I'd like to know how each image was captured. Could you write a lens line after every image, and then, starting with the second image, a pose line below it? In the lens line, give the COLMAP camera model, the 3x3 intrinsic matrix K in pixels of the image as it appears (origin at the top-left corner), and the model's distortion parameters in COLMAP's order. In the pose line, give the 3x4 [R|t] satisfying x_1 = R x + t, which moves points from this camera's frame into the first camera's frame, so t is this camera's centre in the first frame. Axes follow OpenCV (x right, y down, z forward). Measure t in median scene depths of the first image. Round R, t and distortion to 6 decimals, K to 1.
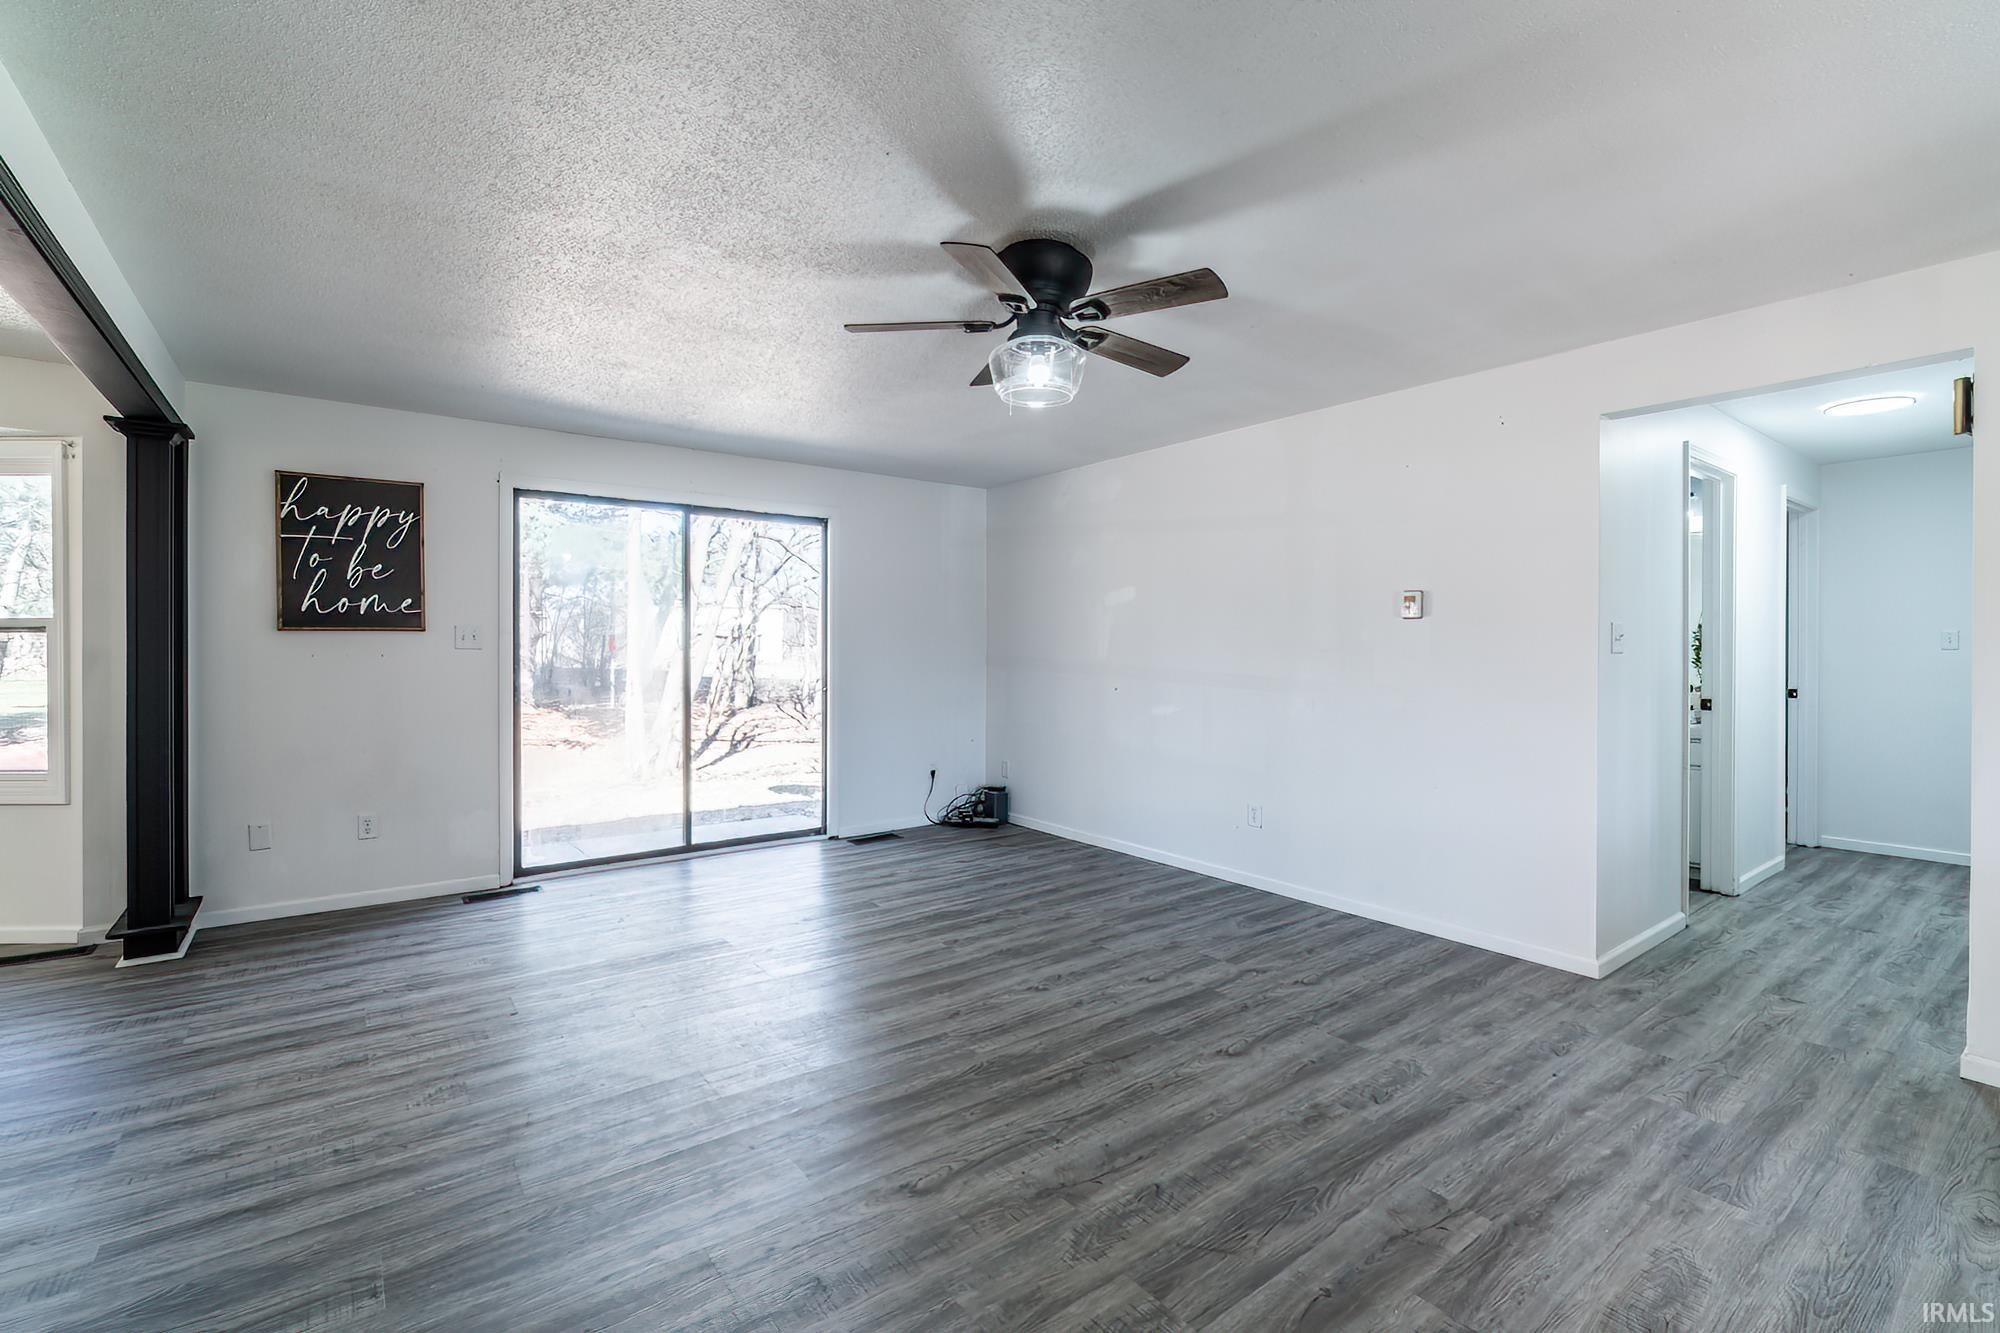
lens RADIAL K [[884.3, 0, 976.7], [0, 884.3, 651.6], [0, 0, 1]] dist [-0.005075, 0.001417]
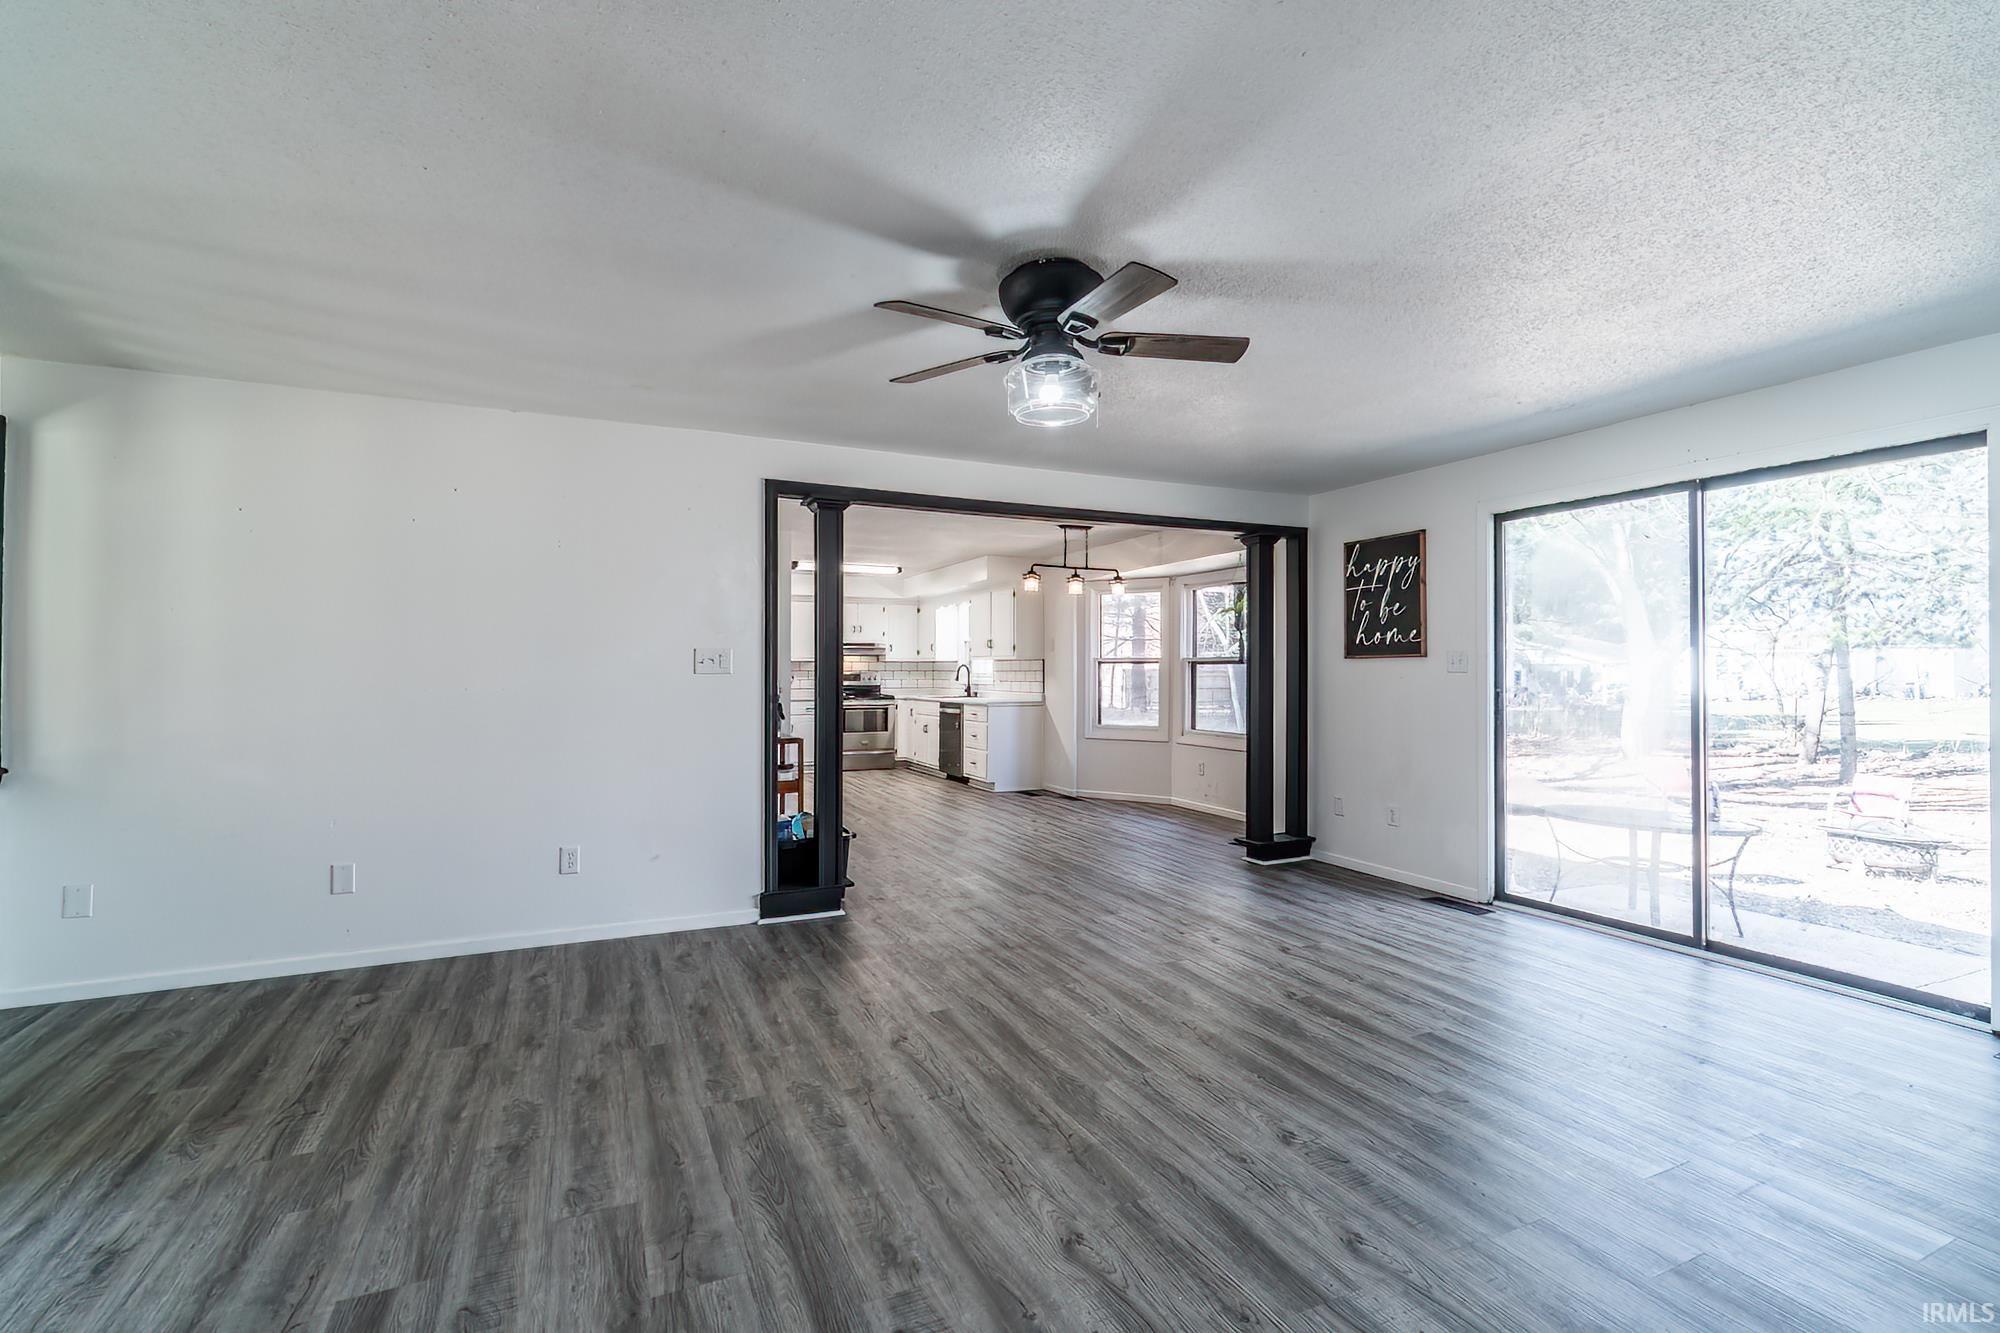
lens RADIAL K [[884.3, 0, 982.3], [0, 884.3, 665.6], [0, 0, 1]] dist [-0.005075, 0.001417]
pose [[-0.213642, -0.007275, -0.976885, 0.685813], [-0.006587, 0.999960, -0.006007, -0.001087], [0.976890, 0.005151, -0.213681, 0.743965]]
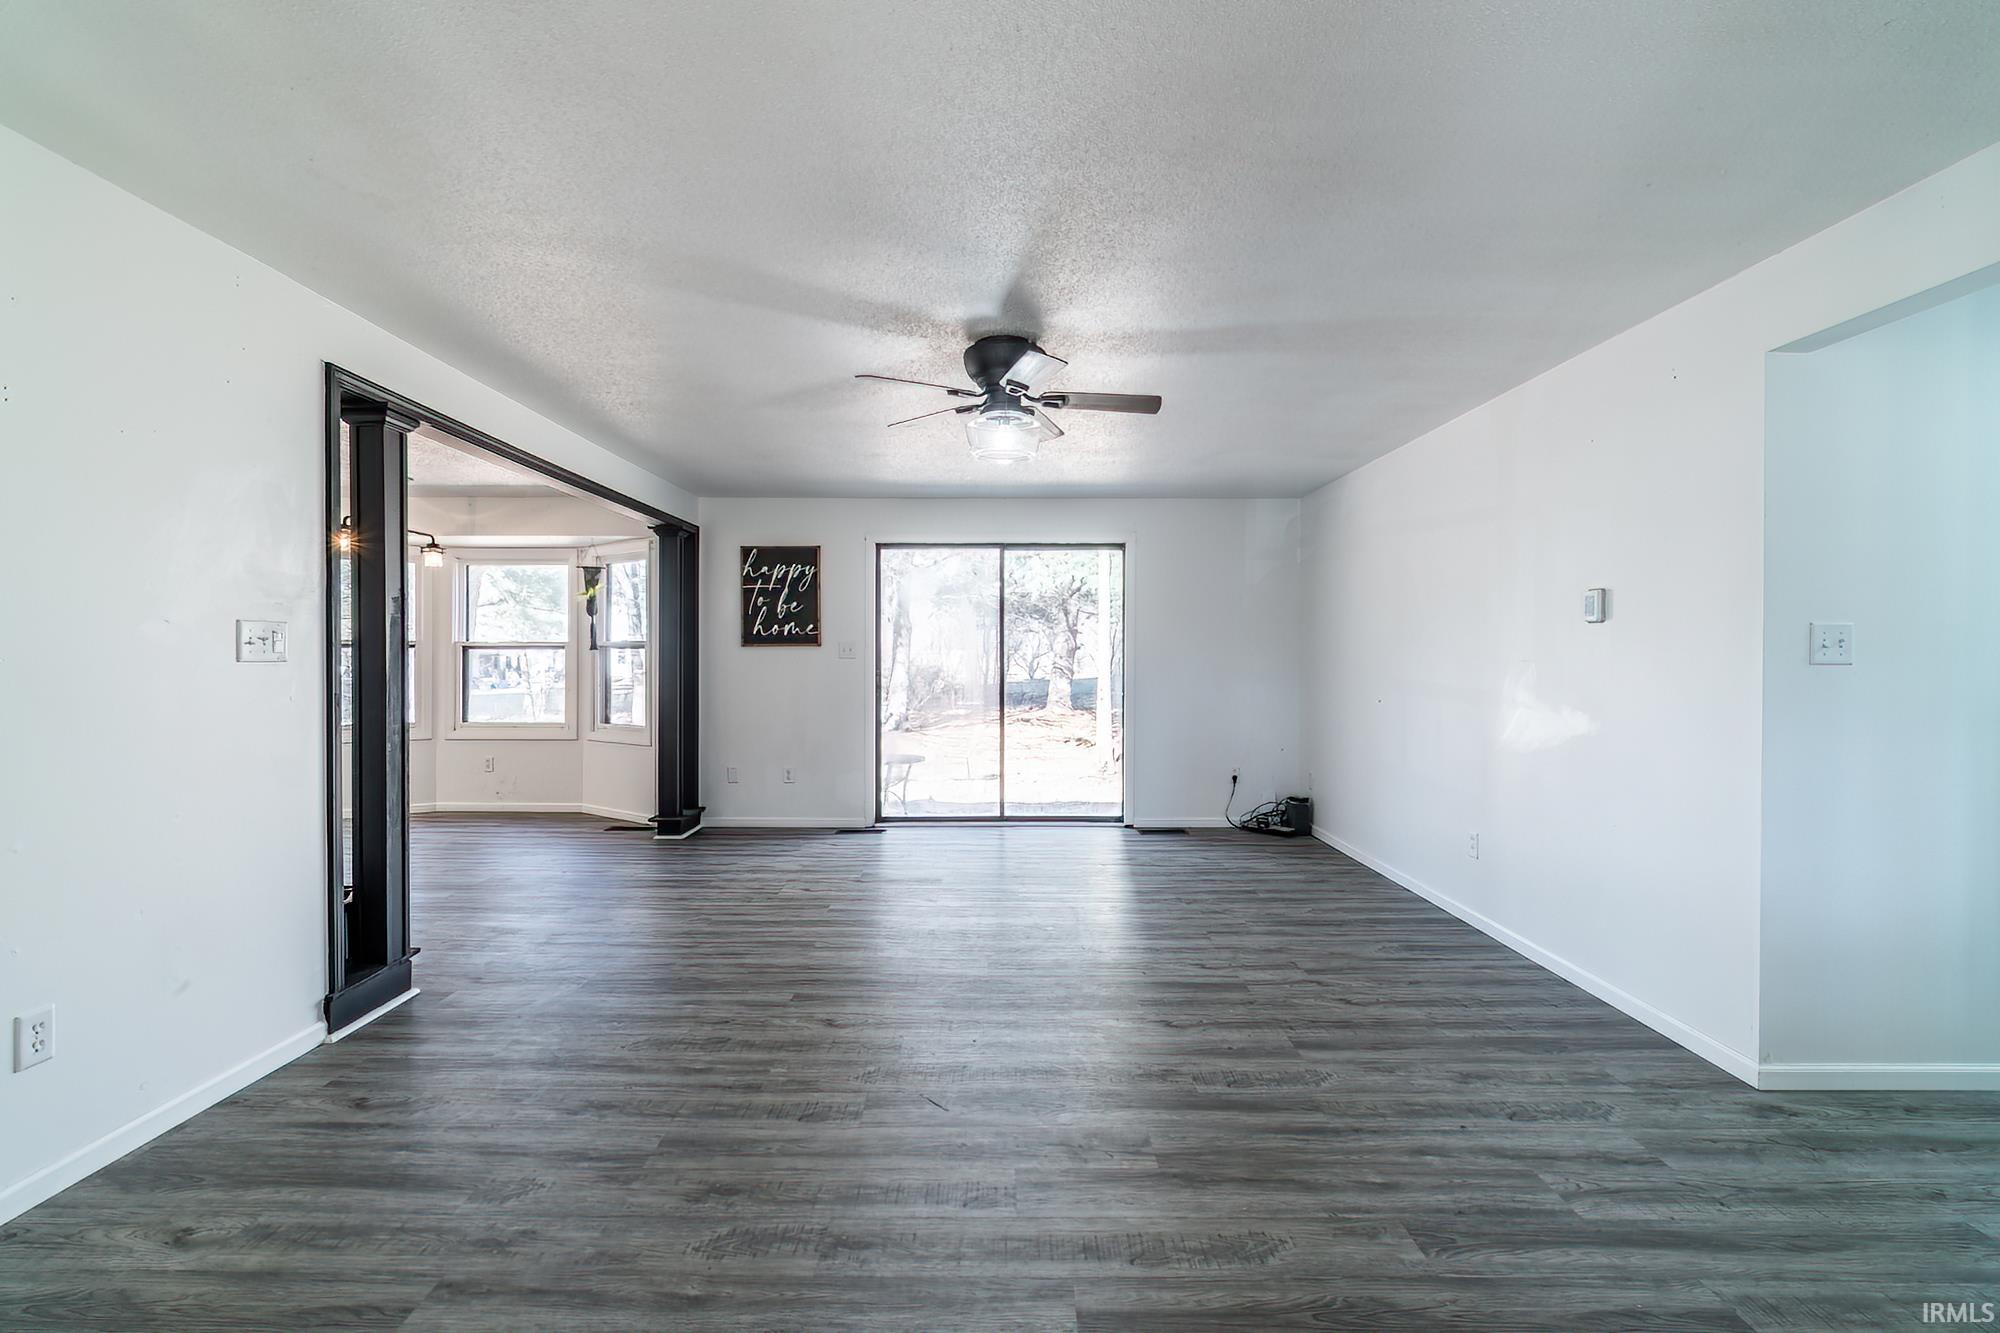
lens RADIAL K [[884.3, 0, 987.9], [0, 884.3, 660.4], [0, 0, 1]] dist [-0.005075, 0.001417]
pose [[0.799755, 0.001995, -0.600323, 0.528912], [-0.004121, 0.999989, -0.002167, 0.003115], [0.600313, 0.004207, 0.799754, -0.013287]]
